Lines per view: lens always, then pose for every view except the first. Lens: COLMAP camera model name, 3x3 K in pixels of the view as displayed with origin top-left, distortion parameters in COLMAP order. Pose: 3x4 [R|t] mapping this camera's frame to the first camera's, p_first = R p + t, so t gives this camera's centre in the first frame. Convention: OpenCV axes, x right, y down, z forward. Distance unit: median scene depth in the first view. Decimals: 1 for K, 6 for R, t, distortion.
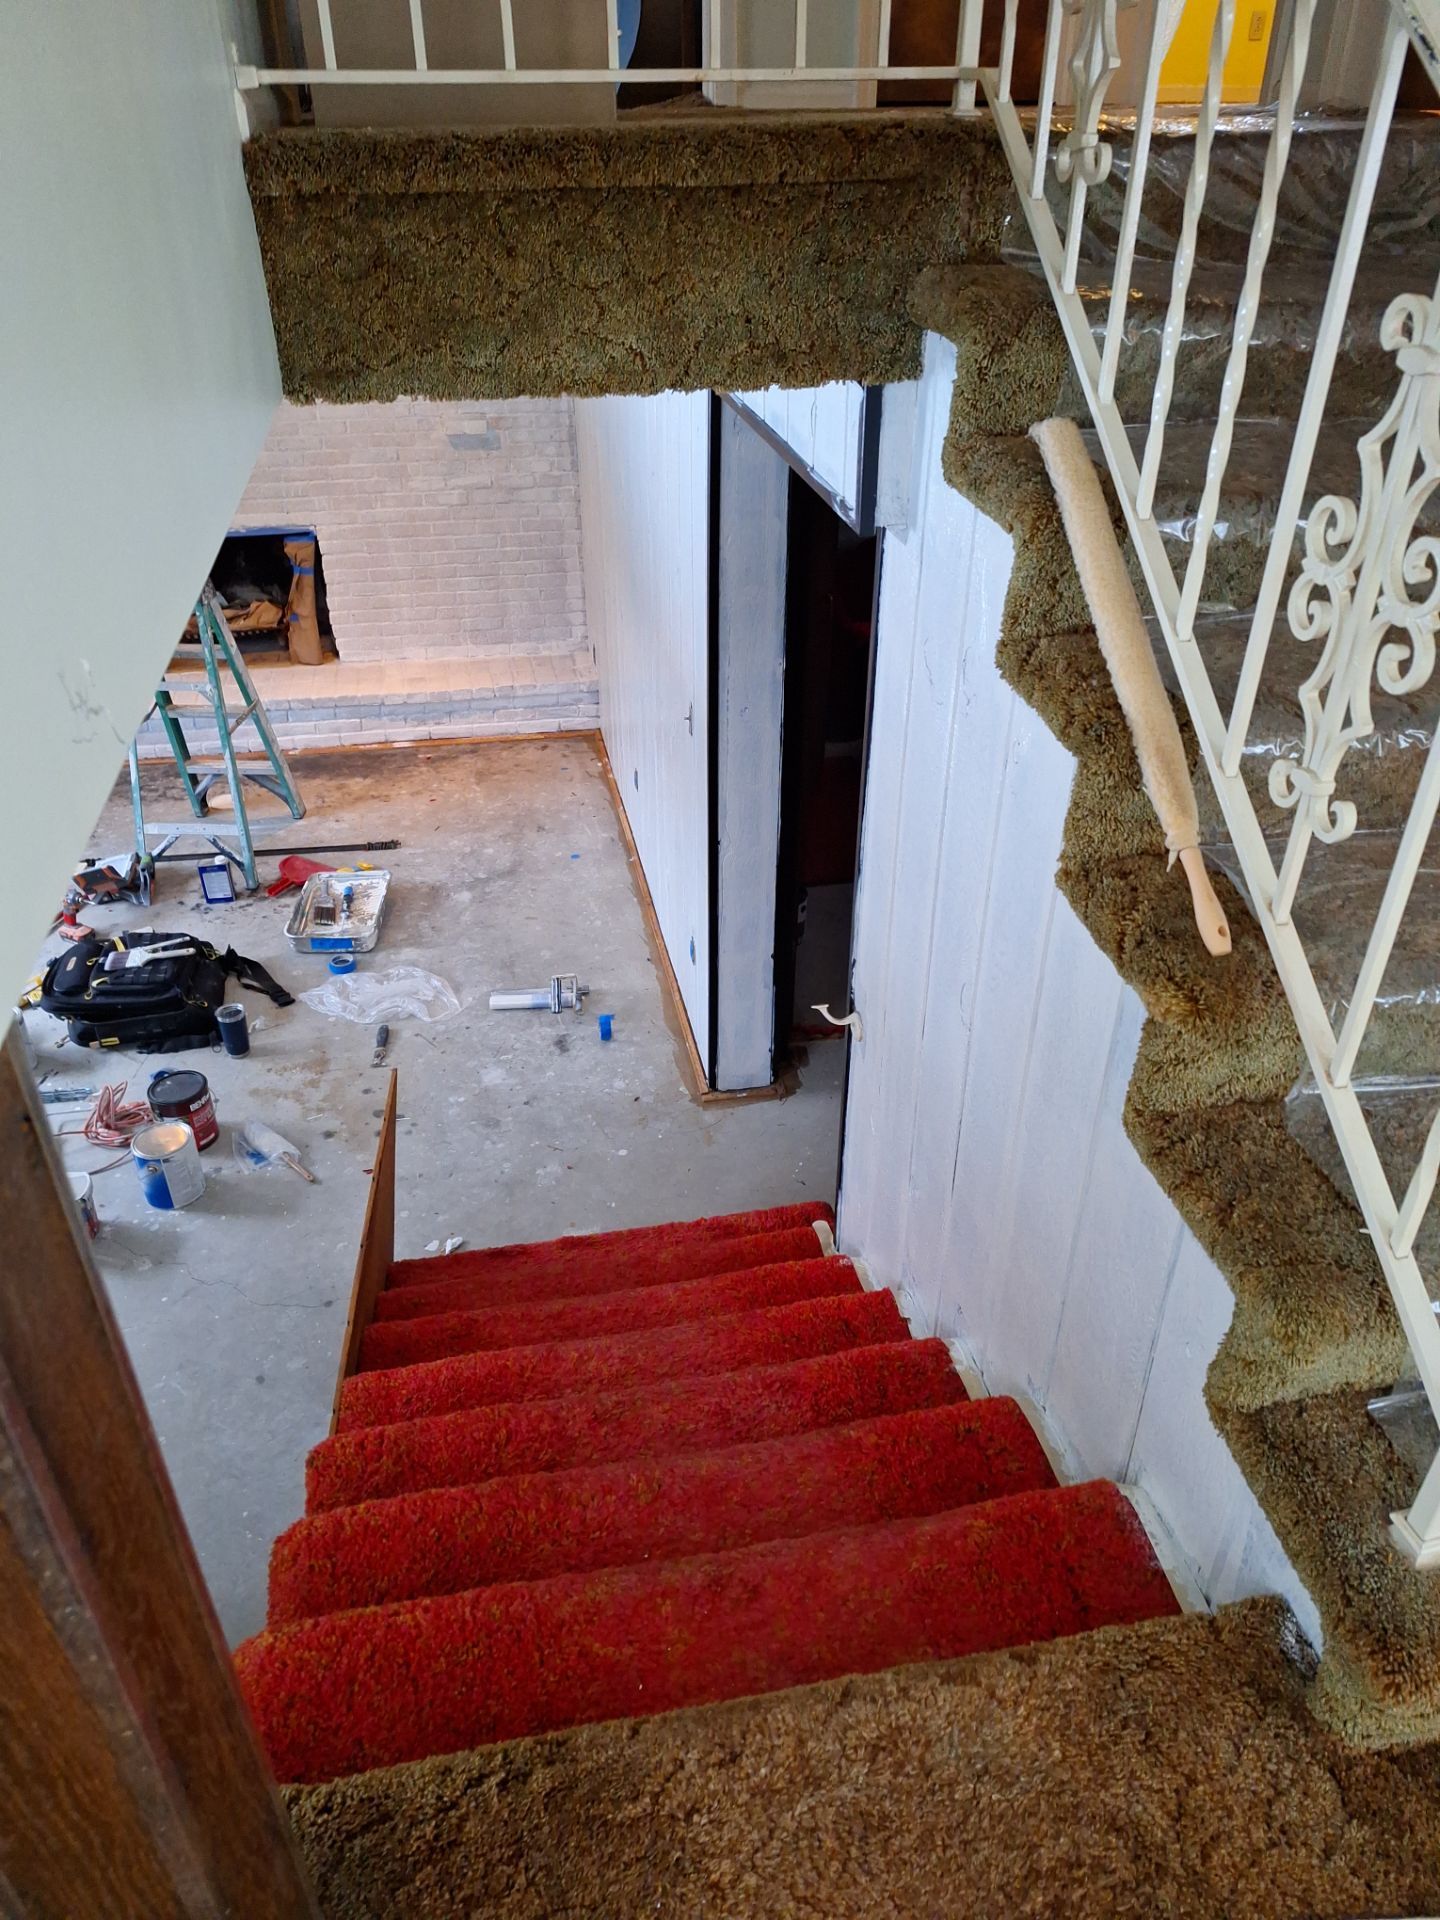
lens RADIAL K [[1318.5, 0, 713.3], [0, 1318.5, 987.1], [0, 0, 1]] dist [0.066052, -0.068353]
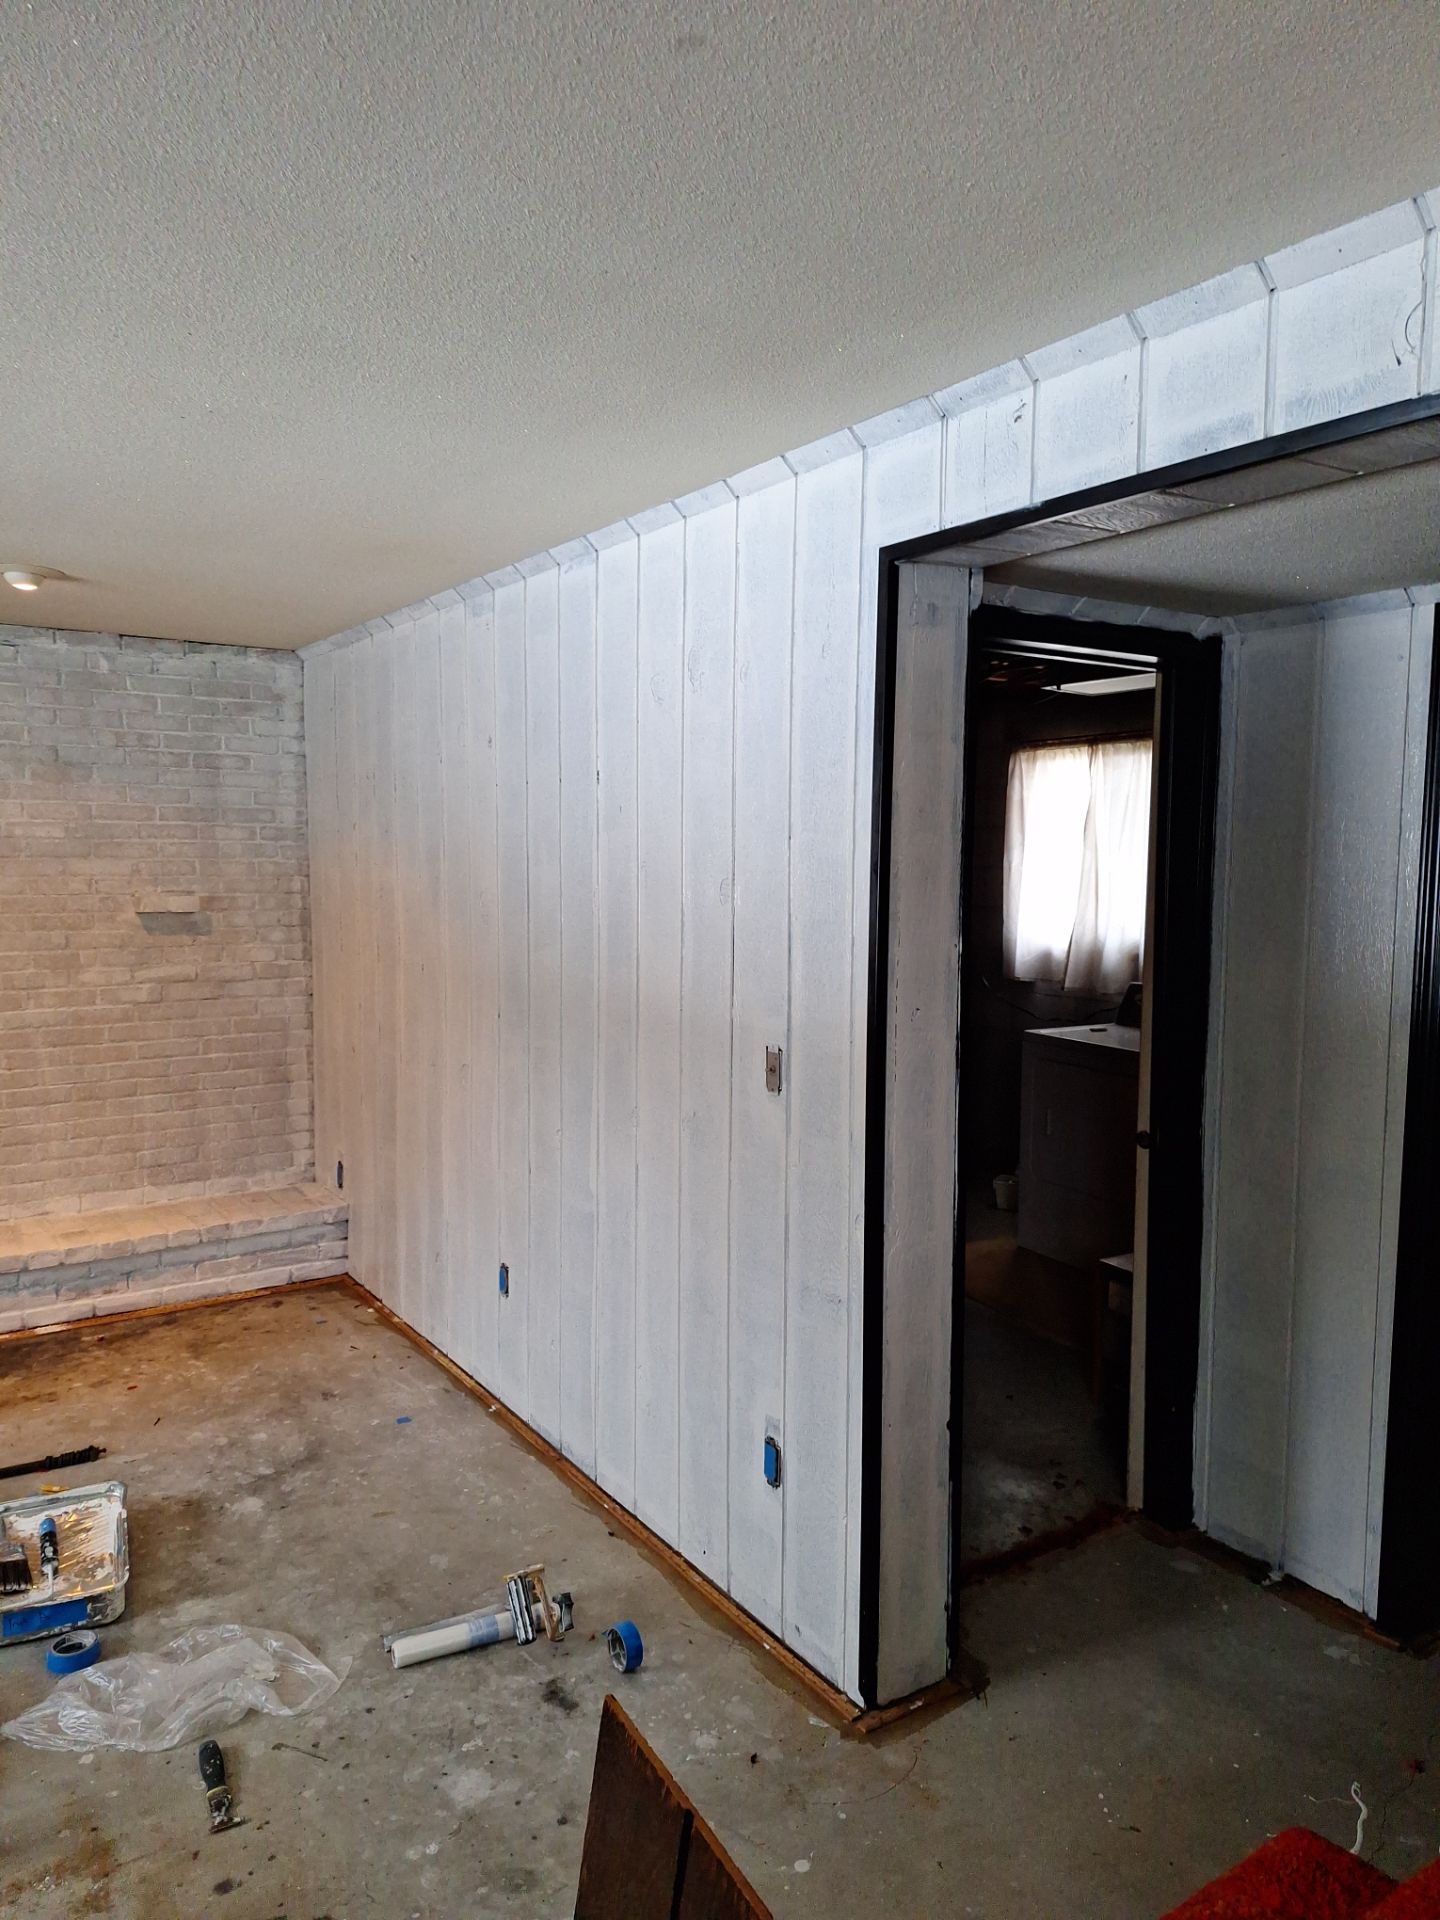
lens RADIAL K [[1318.5, 0, 735.8], [0, 1318.5, 968.7], [0, 0, 1]] dist [0.066052, -0.068353]
pose [[0.918002, -0.025972, 0.395725, -0.198718], [0.213649, 0.873056, -0.438323, 0.029251], [-0.334106, 0.486928, 0.807016, 0.283981]]
